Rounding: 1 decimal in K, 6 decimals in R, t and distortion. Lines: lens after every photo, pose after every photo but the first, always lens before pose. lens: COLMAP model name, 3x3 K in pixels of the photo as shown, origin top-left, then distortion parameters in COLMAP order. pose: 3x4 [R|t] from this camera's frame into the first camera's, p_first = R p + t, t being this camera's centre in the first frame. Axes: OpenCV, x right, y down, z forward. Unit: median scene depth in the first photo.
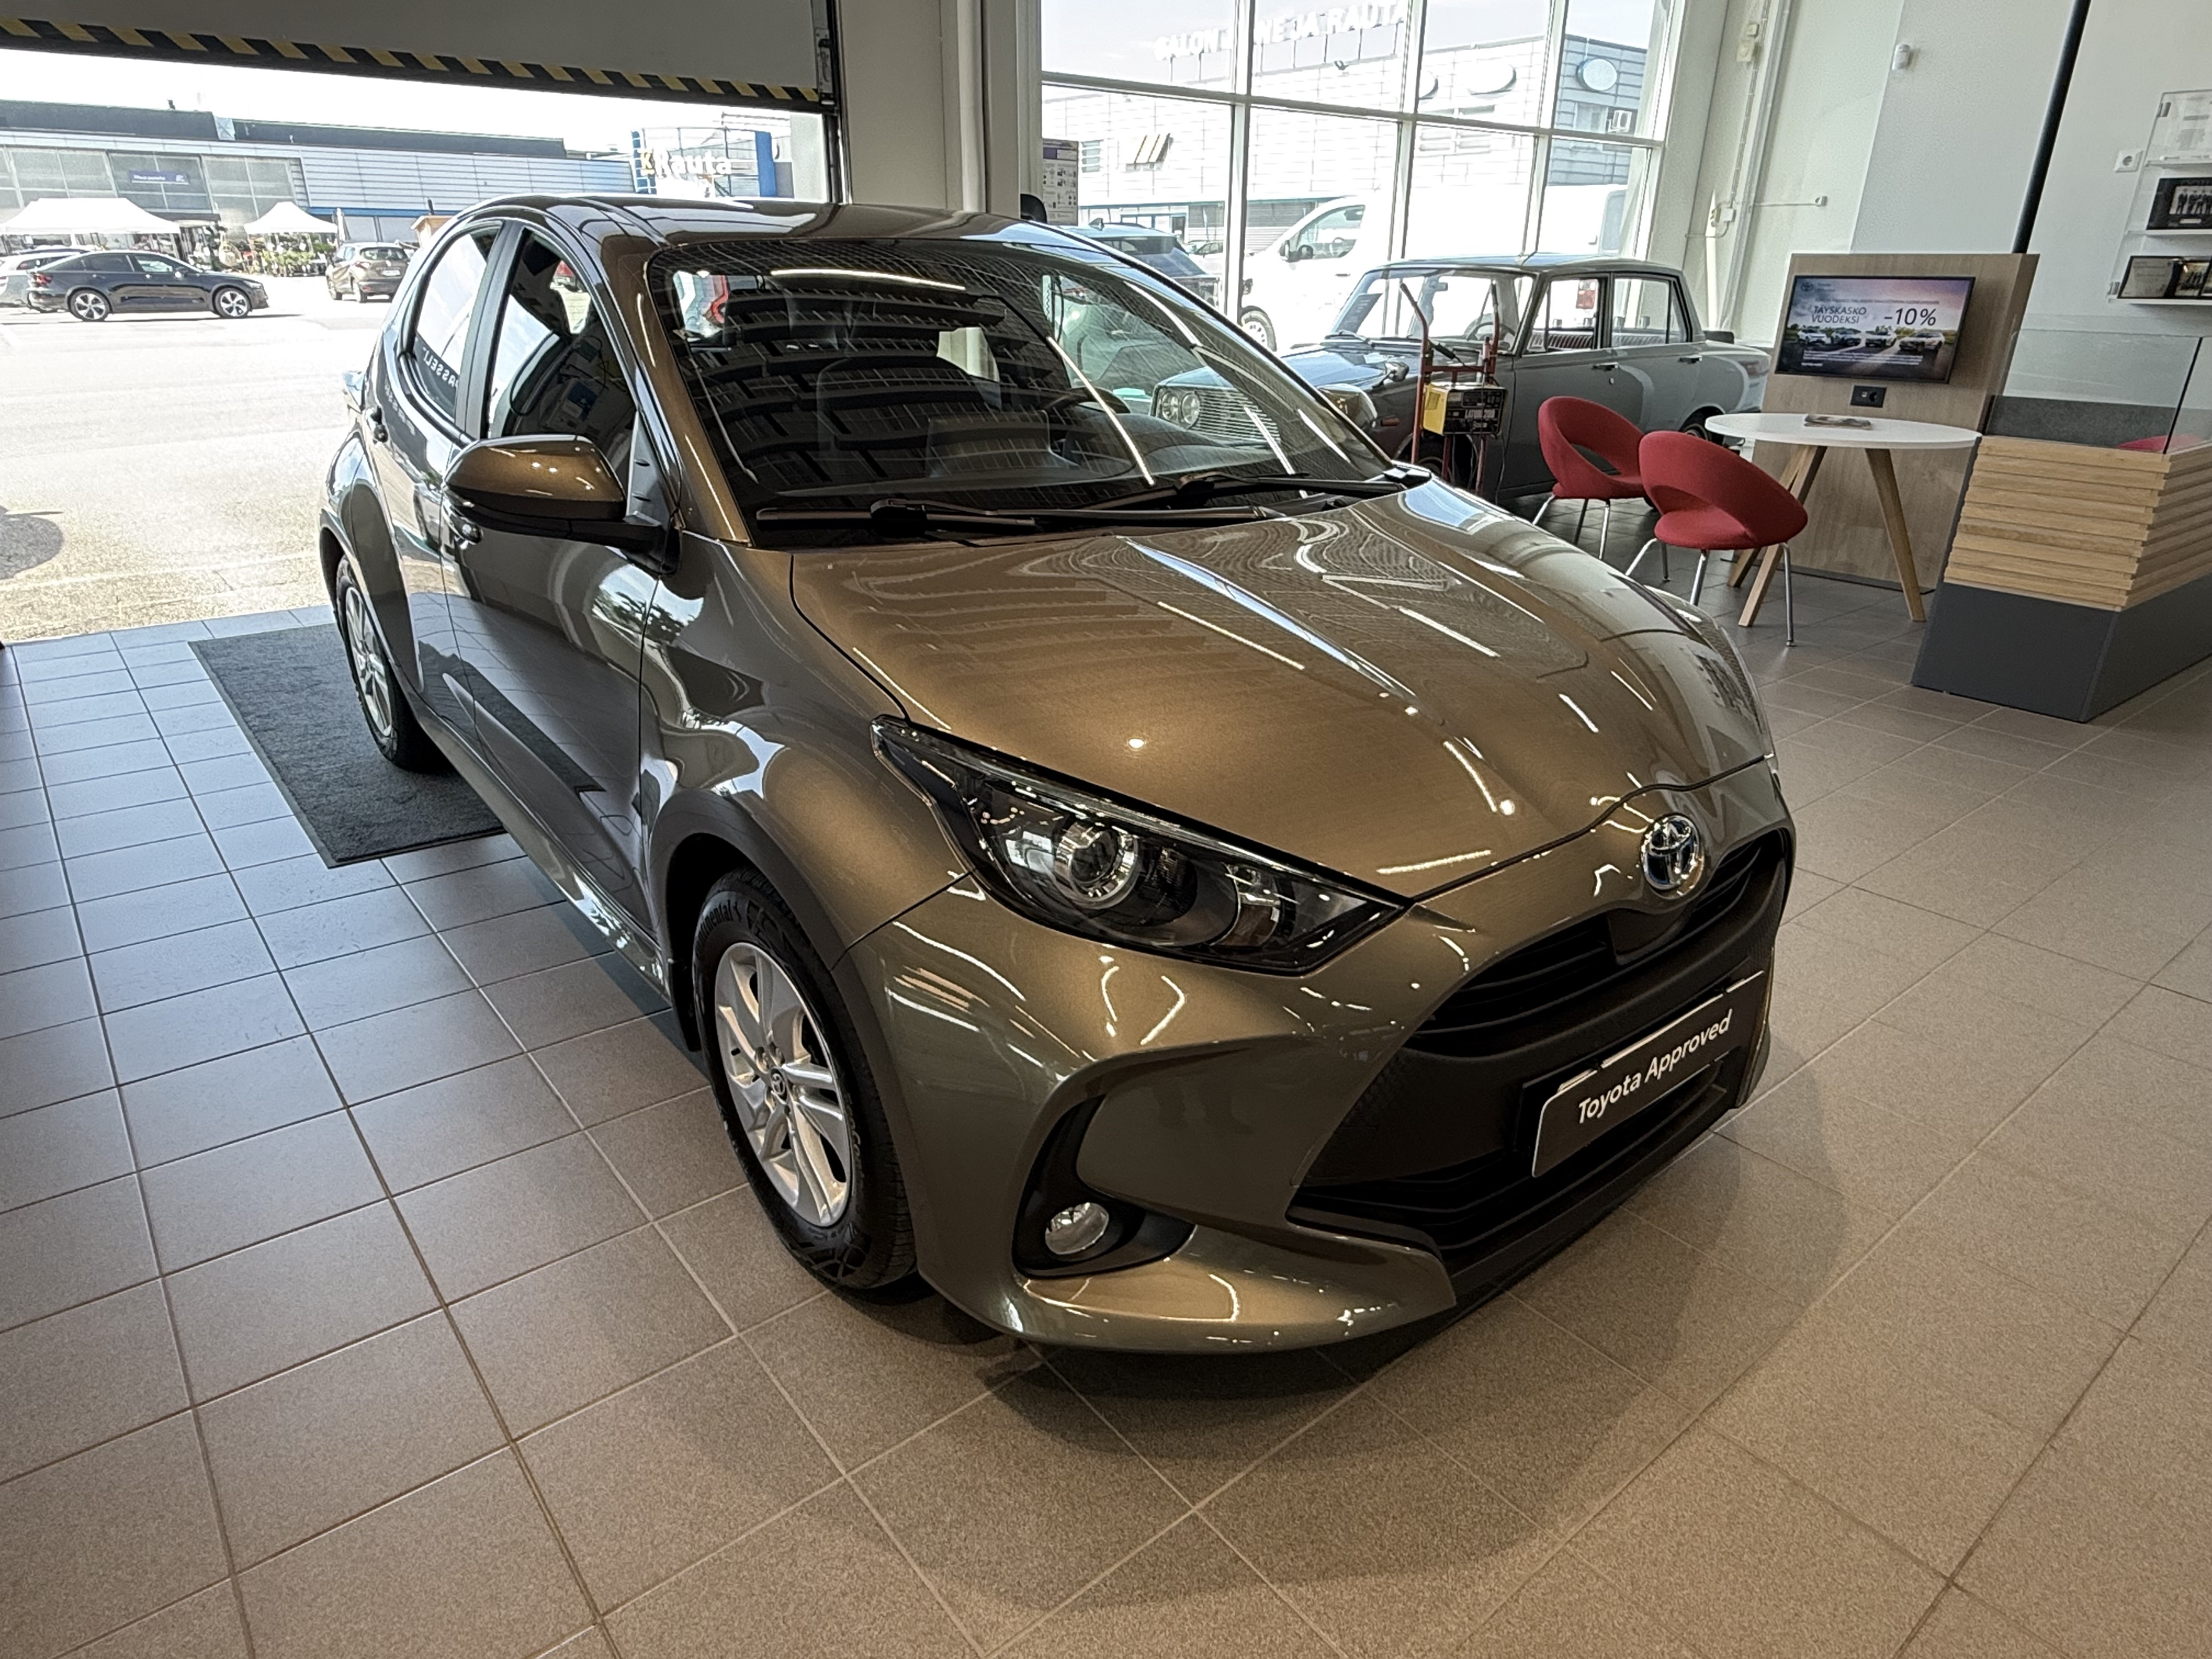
lens RADIAL K [[1339.1, 0, 1106.0], [0, 1339.1, 829.5], [0, 0, 1]] dist [-0.001345, 0.001682]
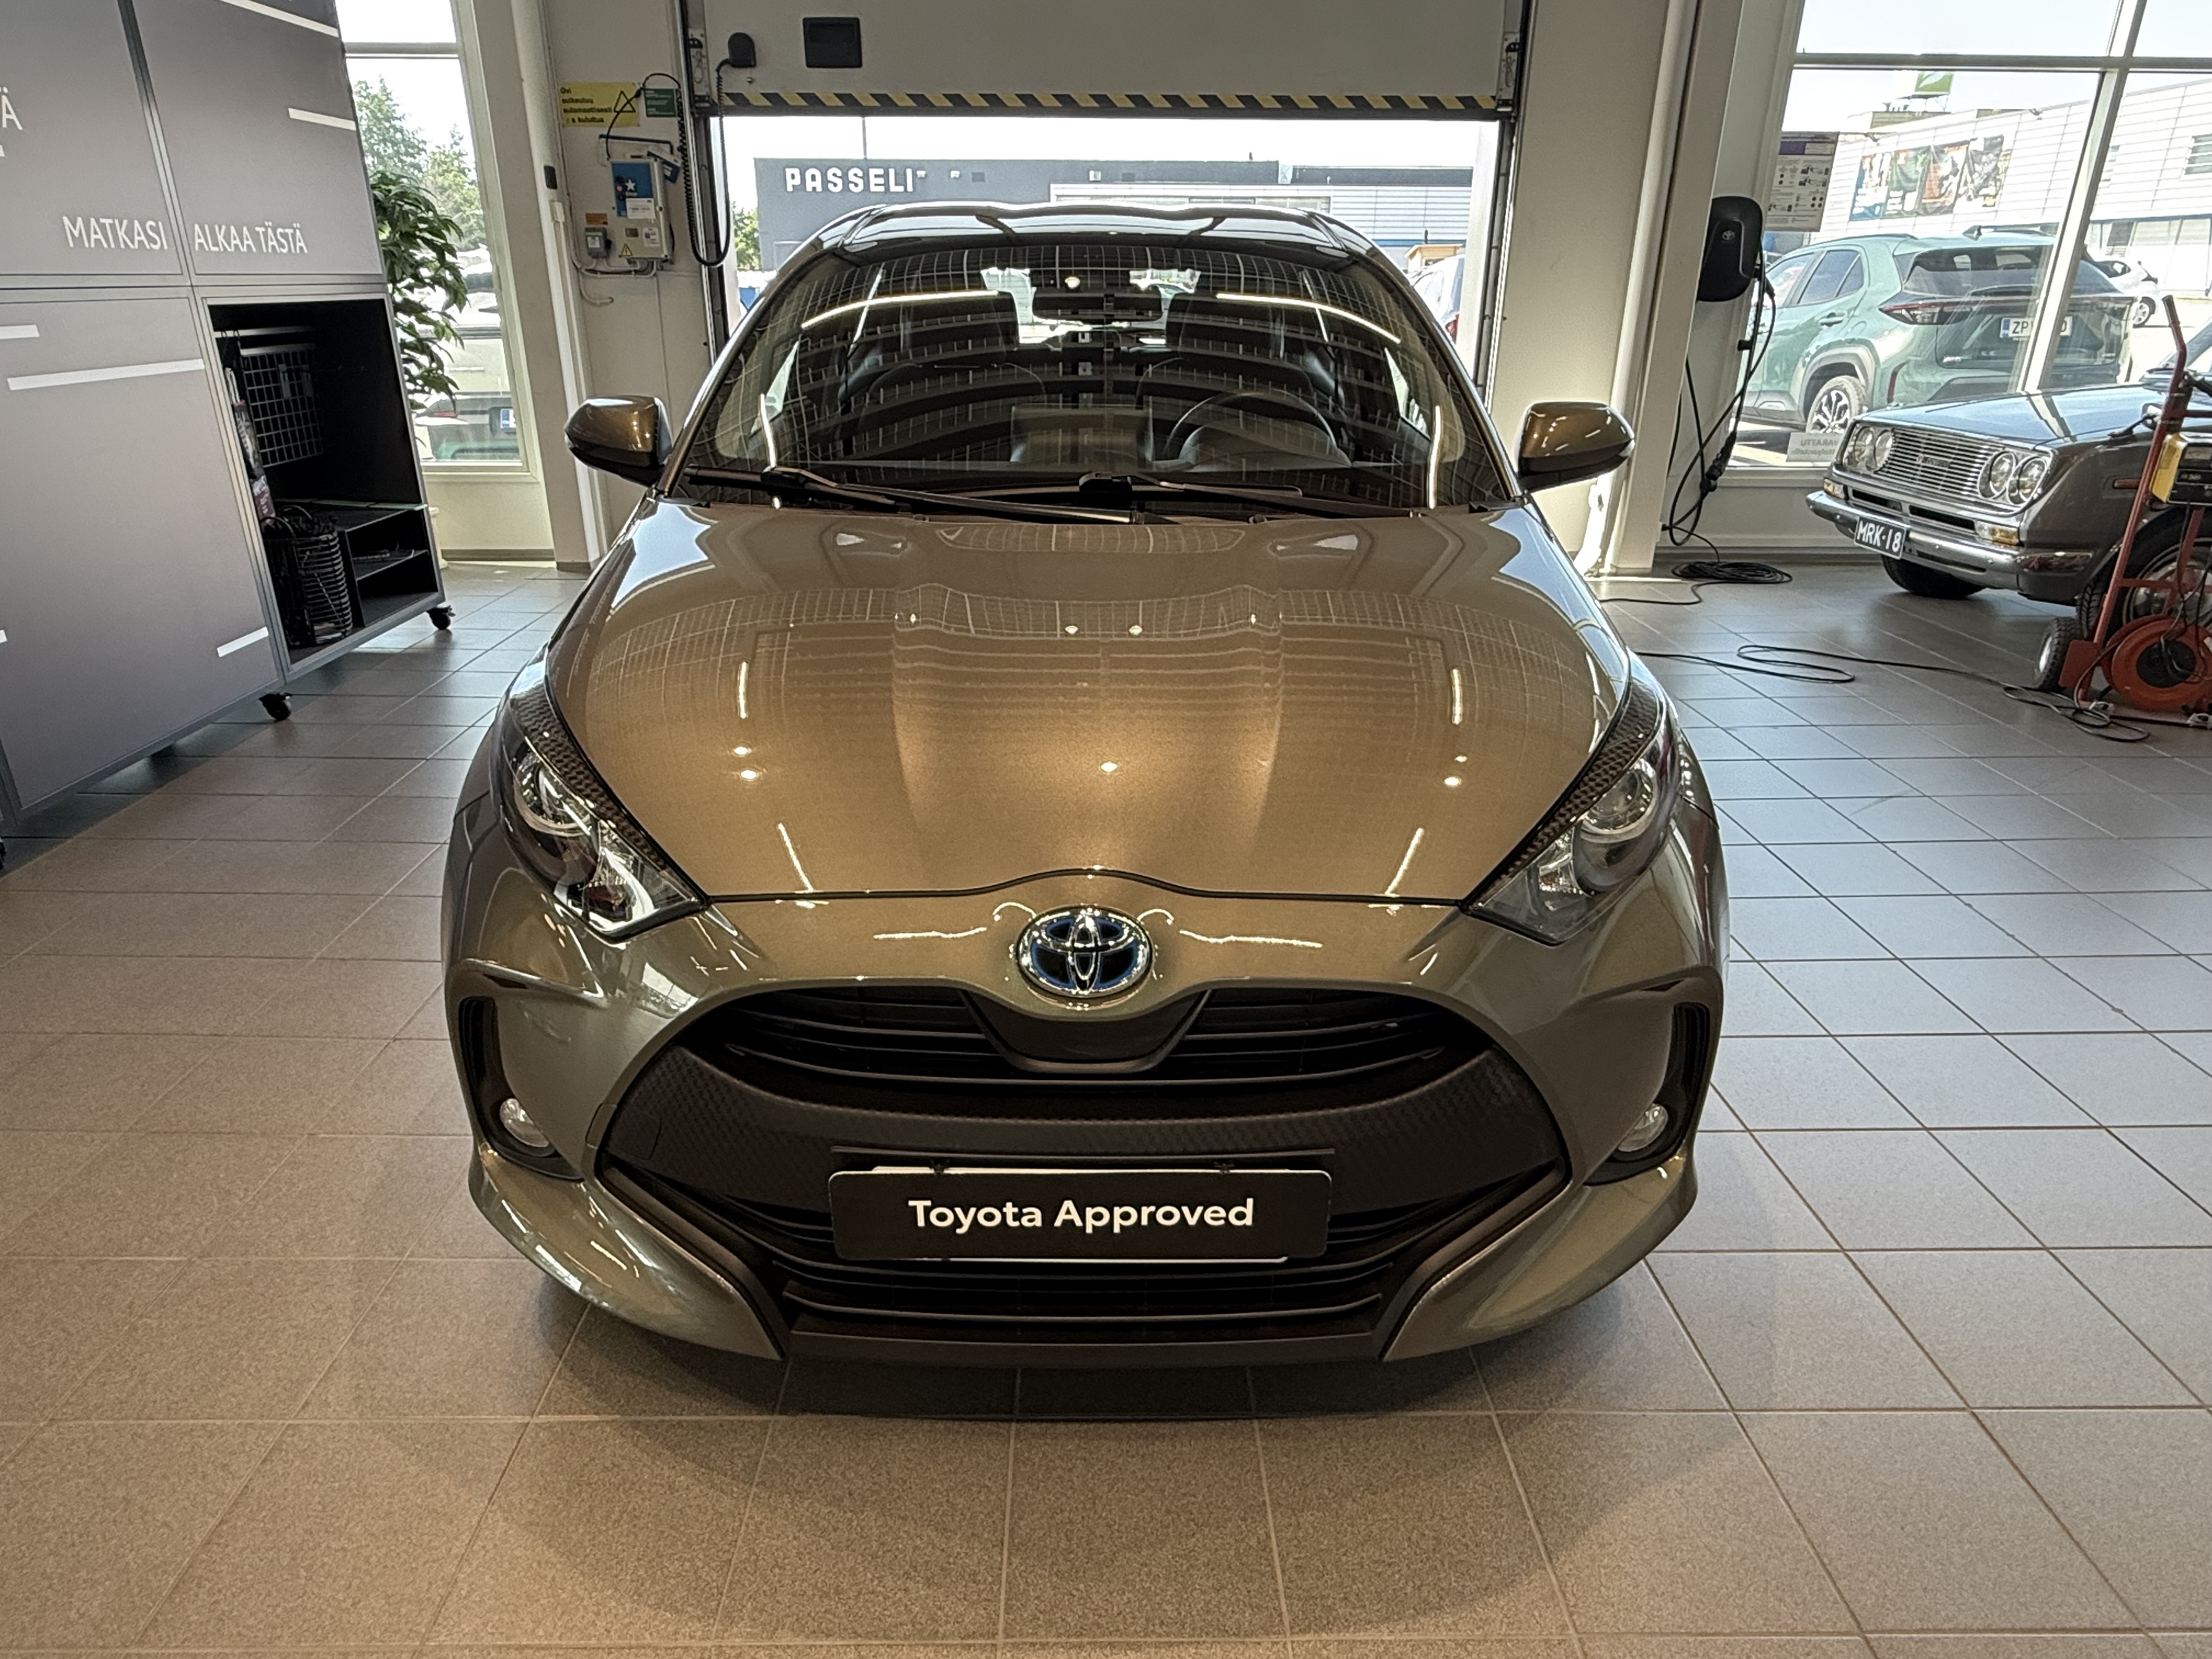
lens RADIAL K [[1339.1, 0, 1106.0], [0, 1339.1, 829.5], [0, 0, 1]] dist [-0.001345, 0.001682]
pose [[0.782309, 0.232359, -0.577929, 0.214739], [-0.242007, 0.968309, 0.061723, -0.025738], [0.573955, 0.091576, 0.813750, 0.083649]]
